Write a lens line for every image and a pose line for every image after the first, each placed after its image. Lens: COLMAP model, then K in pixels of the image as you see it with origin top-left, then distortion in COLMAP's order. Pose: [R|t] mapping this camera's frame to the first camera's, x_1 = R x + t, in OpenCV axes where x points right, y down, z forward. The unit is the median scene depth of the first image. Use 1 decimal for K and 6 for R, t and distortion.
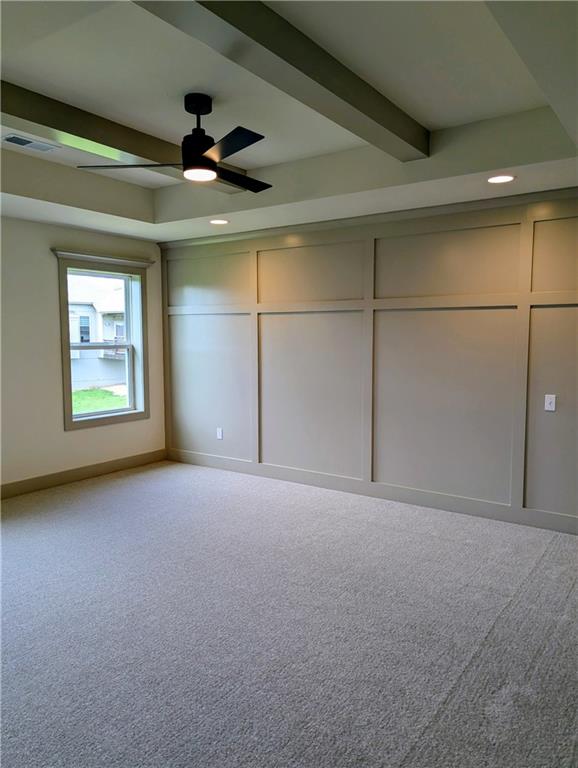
lens RADIAL K [[538.5, 0, 291.9], [0, 538.5, 382.8], [0, 0, 1]] dist [0.007004, -0.005400]
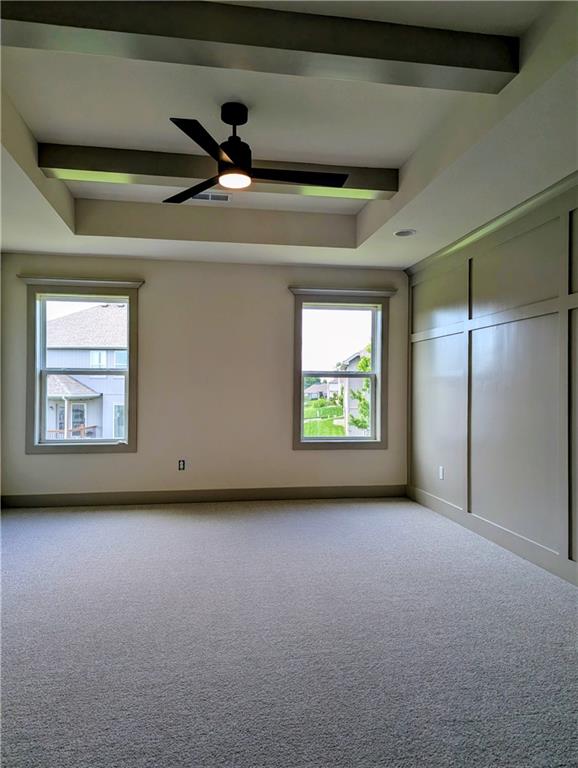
lens RADIAL K [[538.5, 0, 291.7], [0, 538.5, 384.3], [0, 0, 1]] dist [0.007004, -0.005400]
pose [[0.688259, -0.000890, -0.725464, 0.348144], [-0.068624, 0.995435, -0.066326, 0.027458], [0.722212, 0.095434, 0.685057, 0.222407]]
